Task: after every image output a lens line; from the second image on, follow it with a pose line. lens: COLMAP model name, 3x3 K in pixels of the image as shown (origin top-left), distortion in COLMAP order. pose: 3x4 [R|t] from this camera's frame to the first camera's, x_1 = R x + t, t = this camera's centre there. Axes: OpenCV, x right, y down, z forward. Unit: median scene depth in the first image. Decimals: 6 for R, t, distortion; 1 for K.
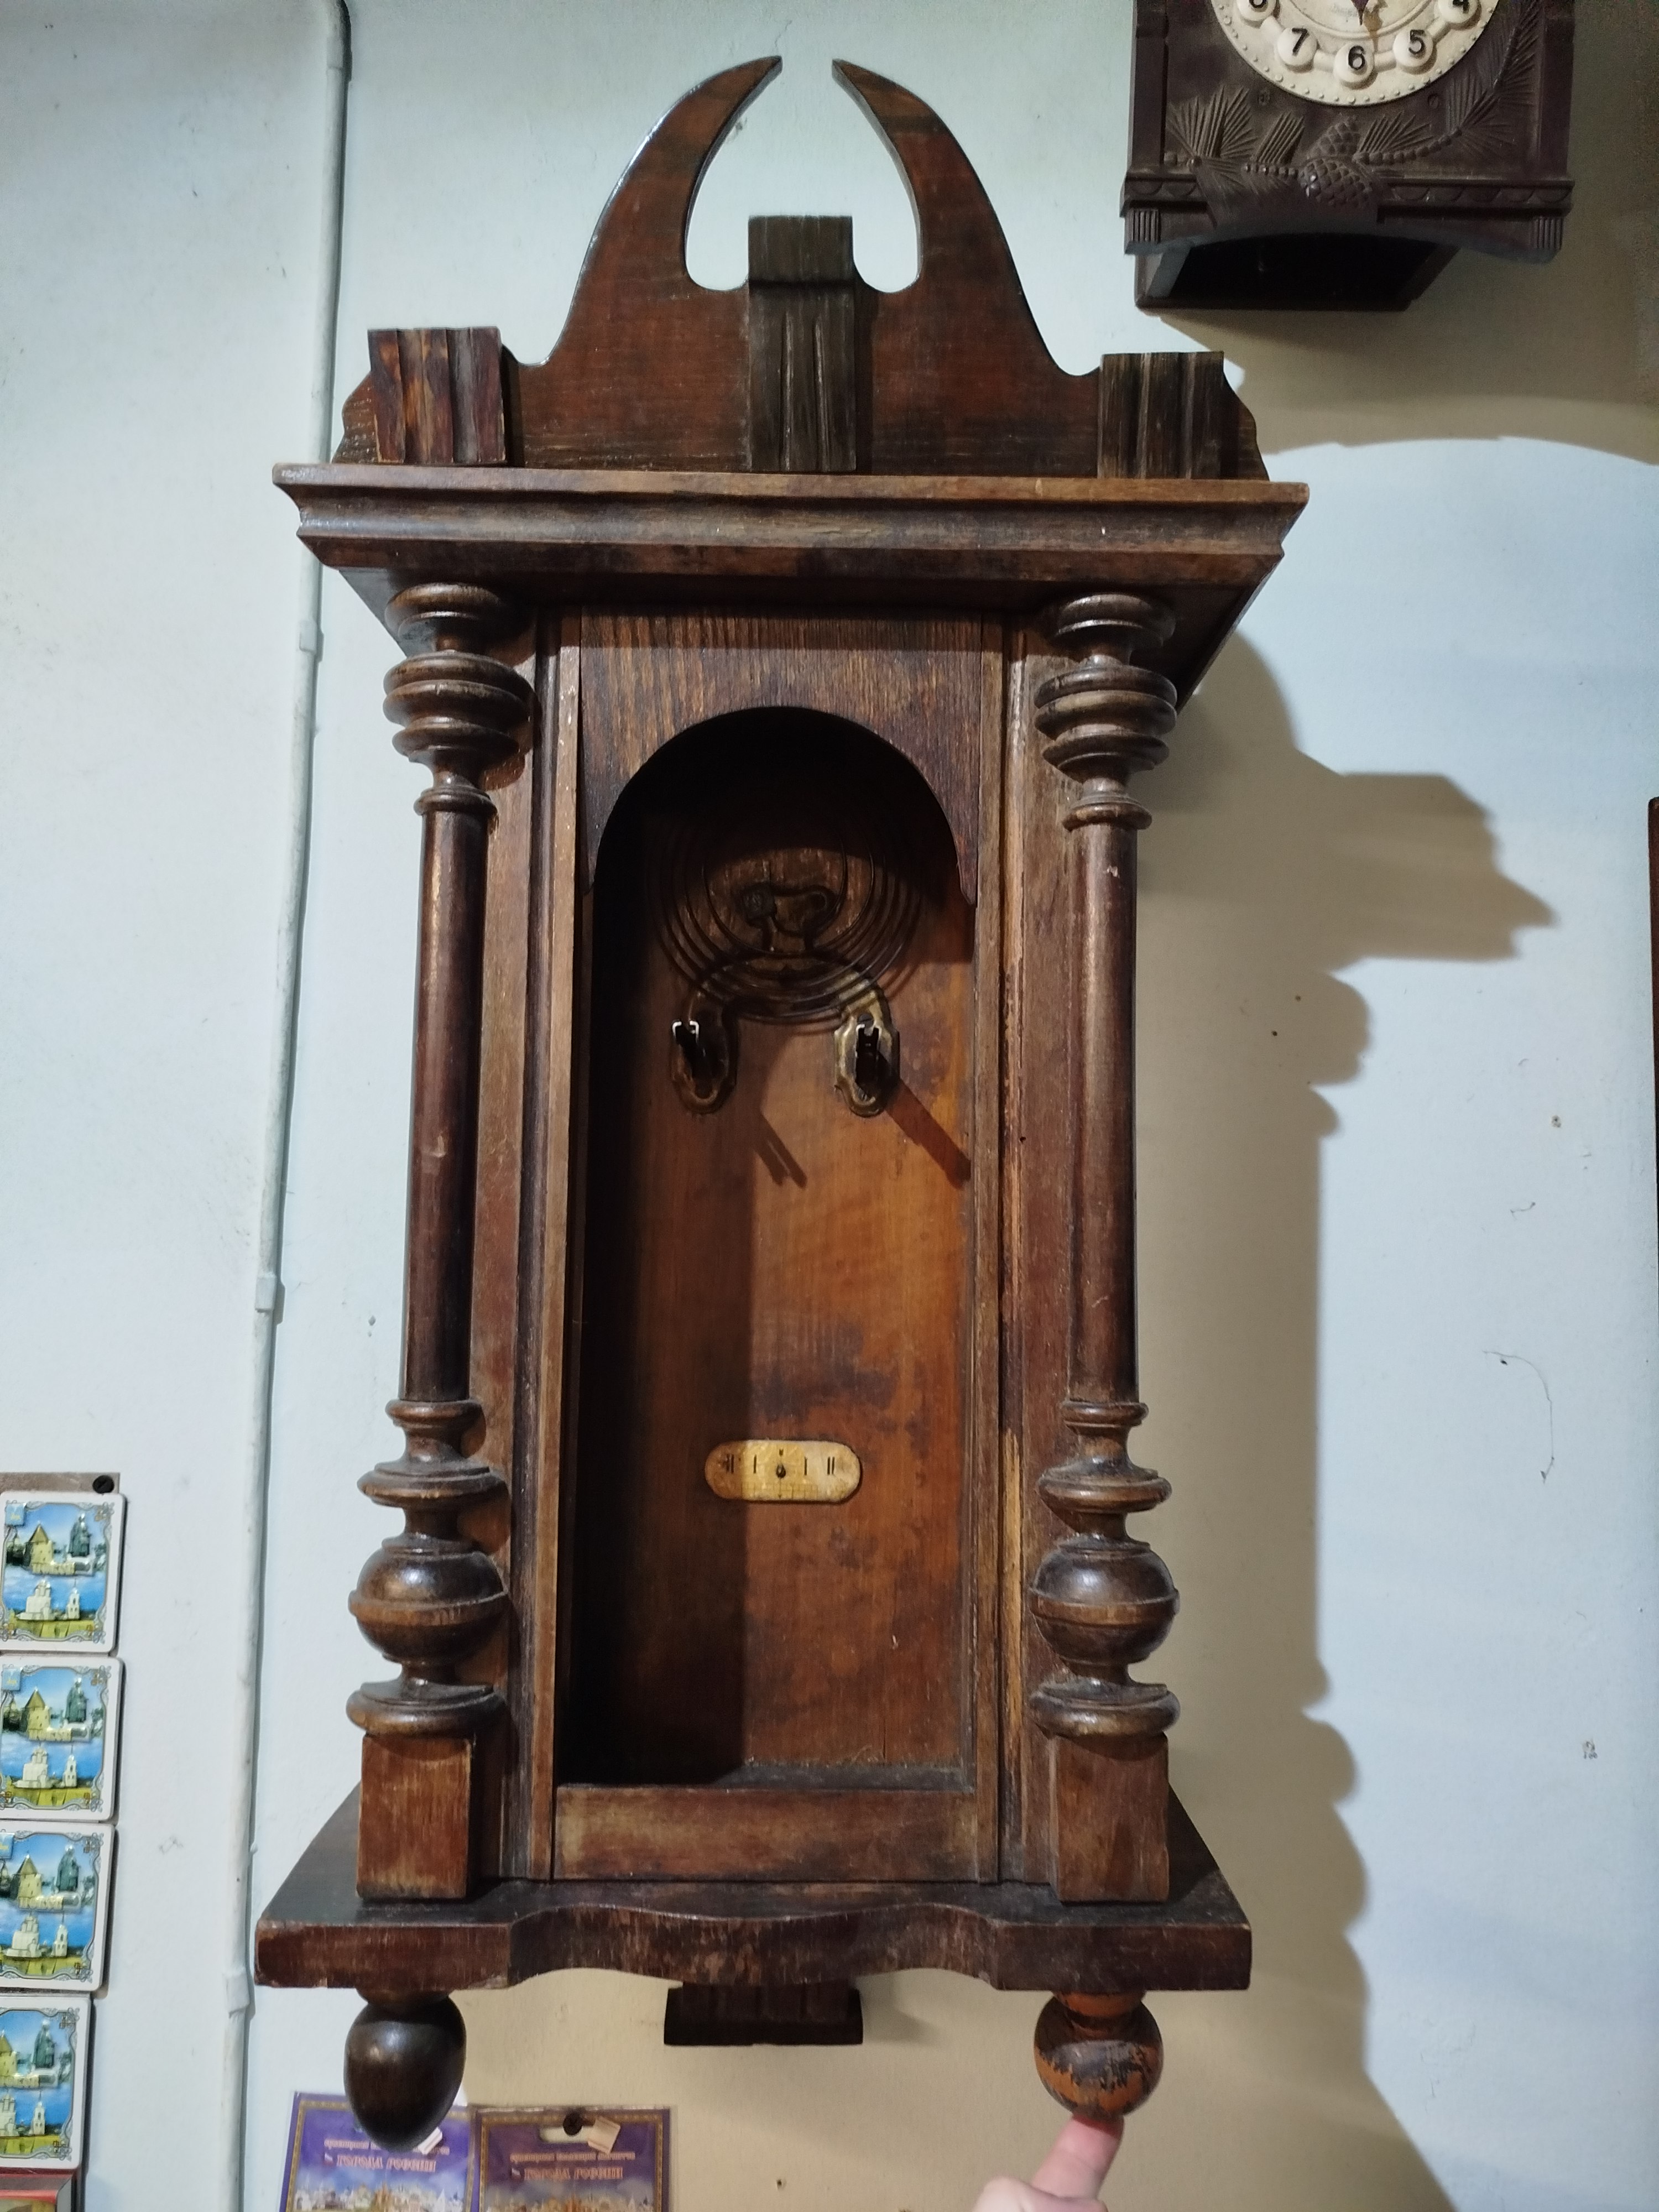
lens RADIAL K [[1520.6, 0, 817.9], [0, 1520.6, 1115.1], [0, 0, 1]] dist [0.005942, 0.004517]
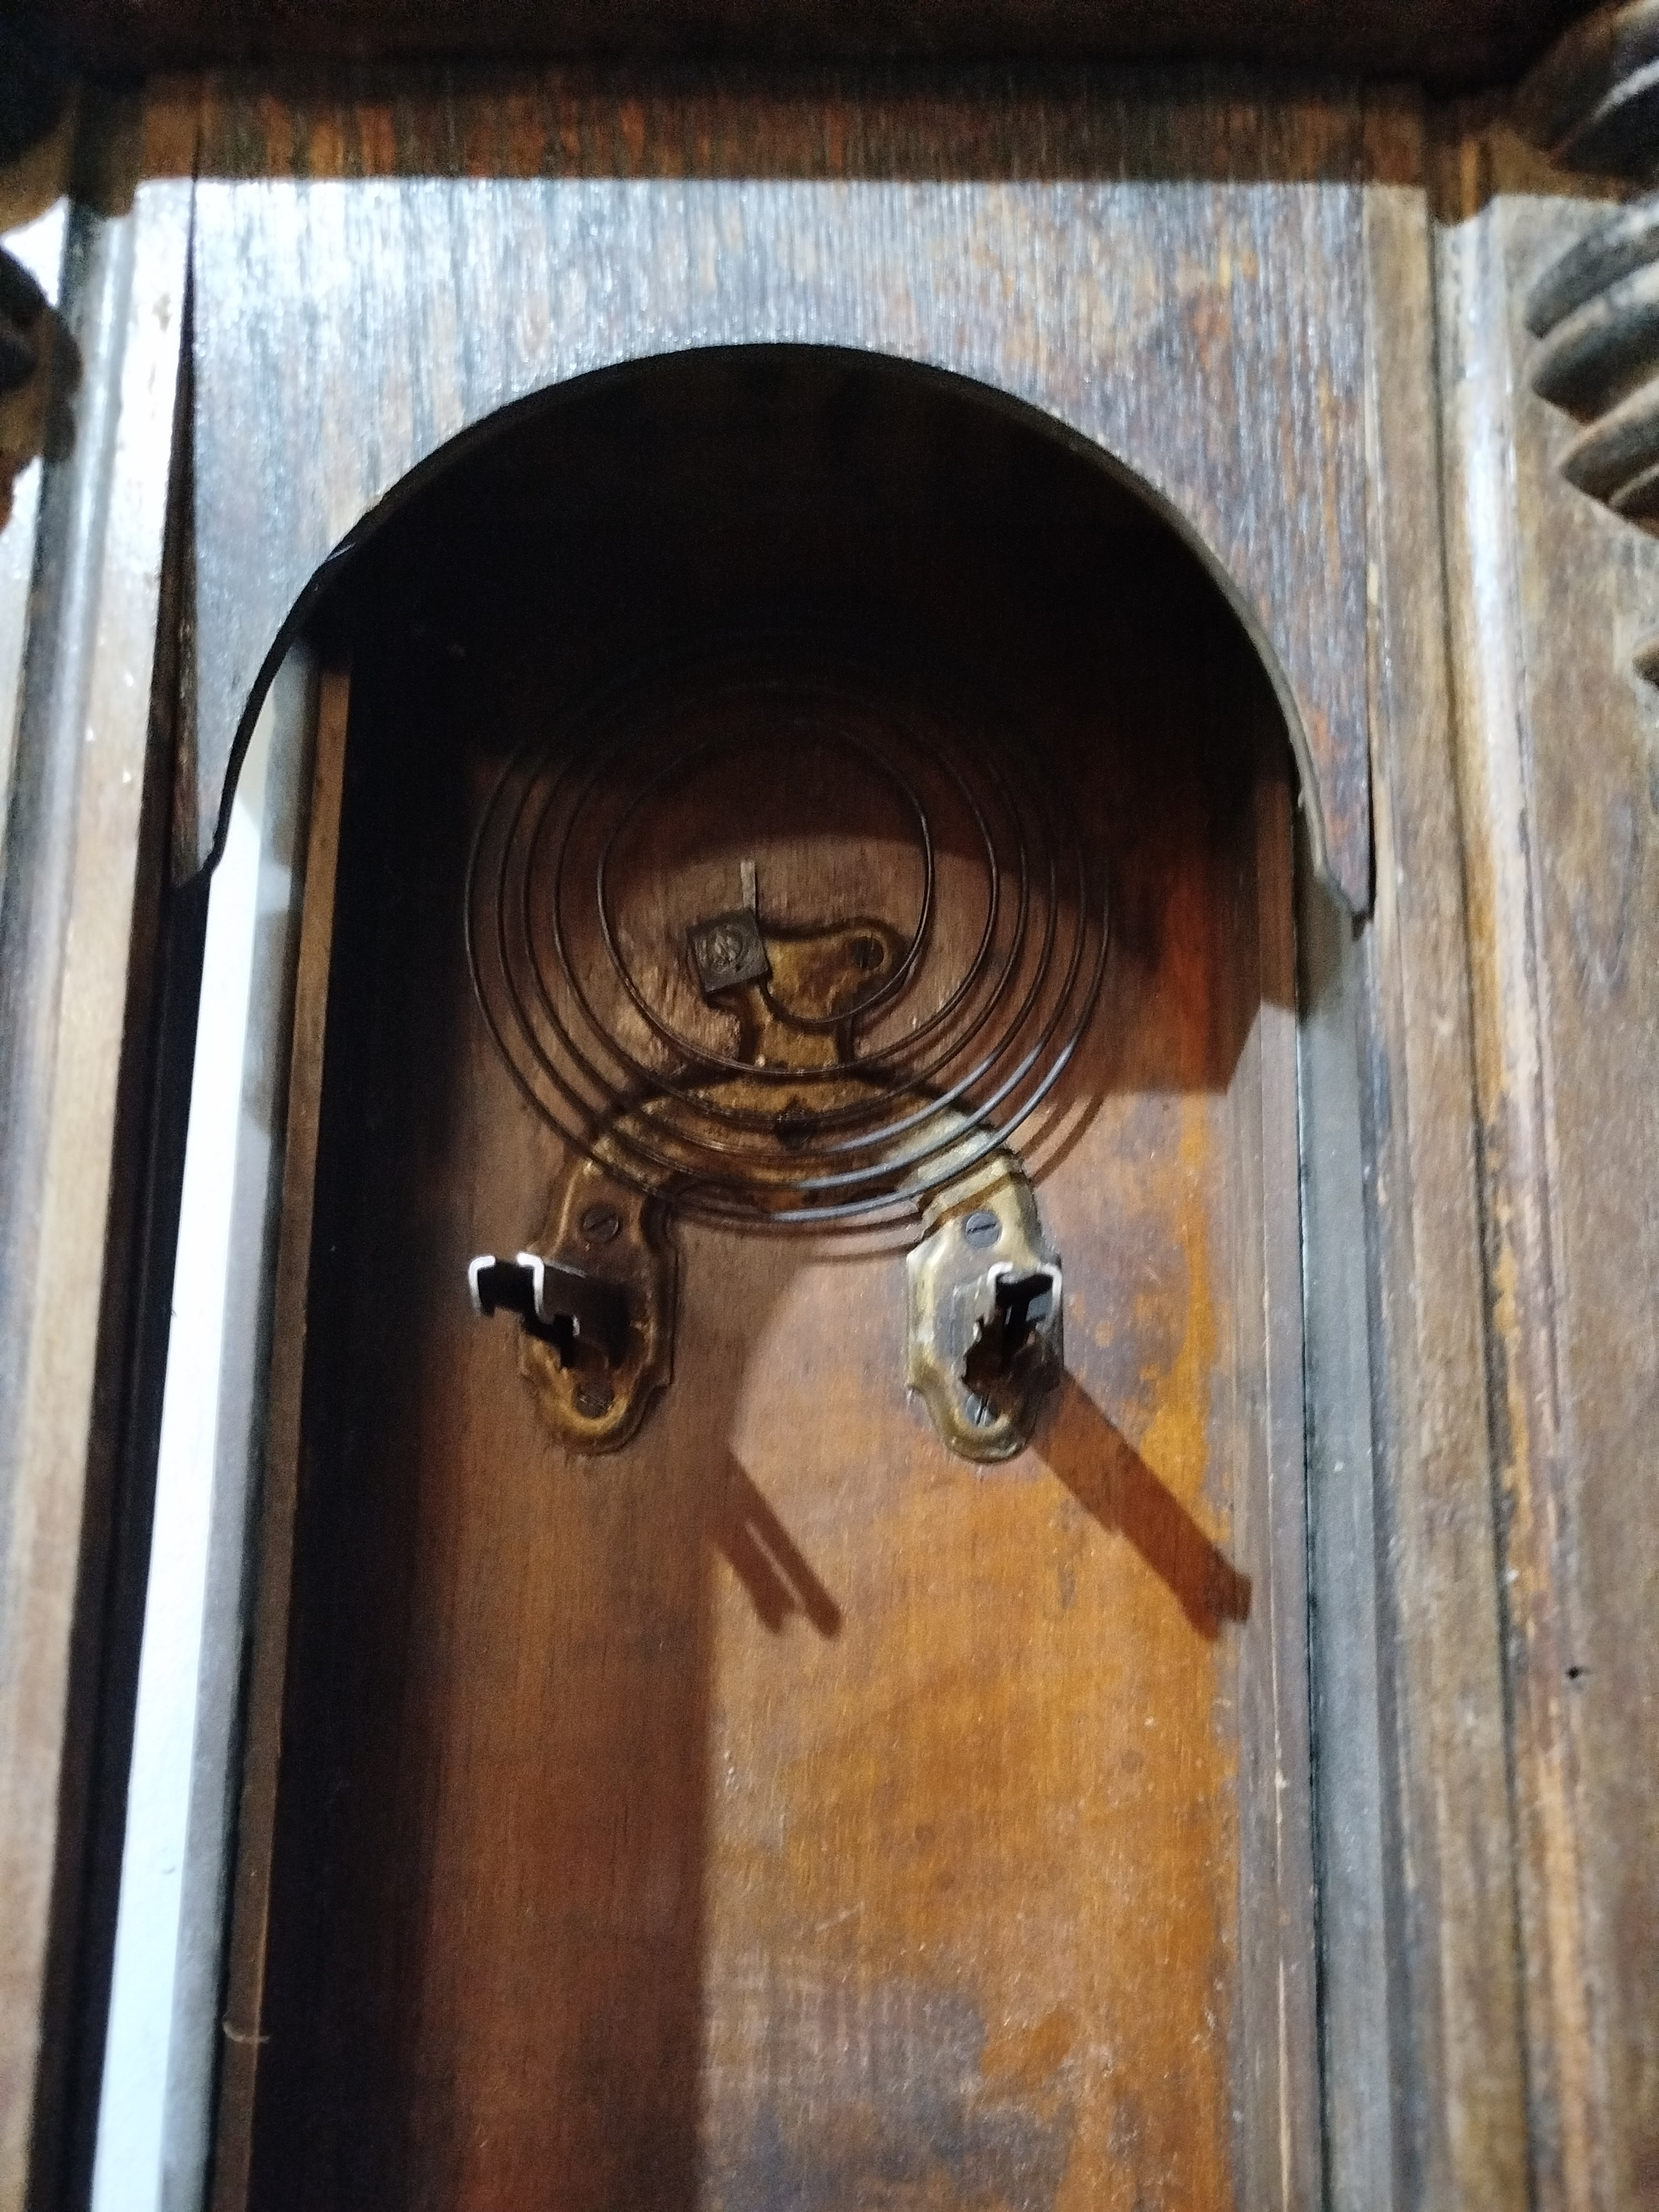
lens RADIAL K [[1520.6, 0, 830.7], [0, 1520.6, 1111.4], [0, 0, 1]] dist [0.005942, 0.004517]
pose [[0.999999, -0.000790, 0.000701, -0.010764], [0.000851, 0.995766, -0.091923, -0.056275], [-0.000625, 0.091923, 0.995766, 0.578681]]
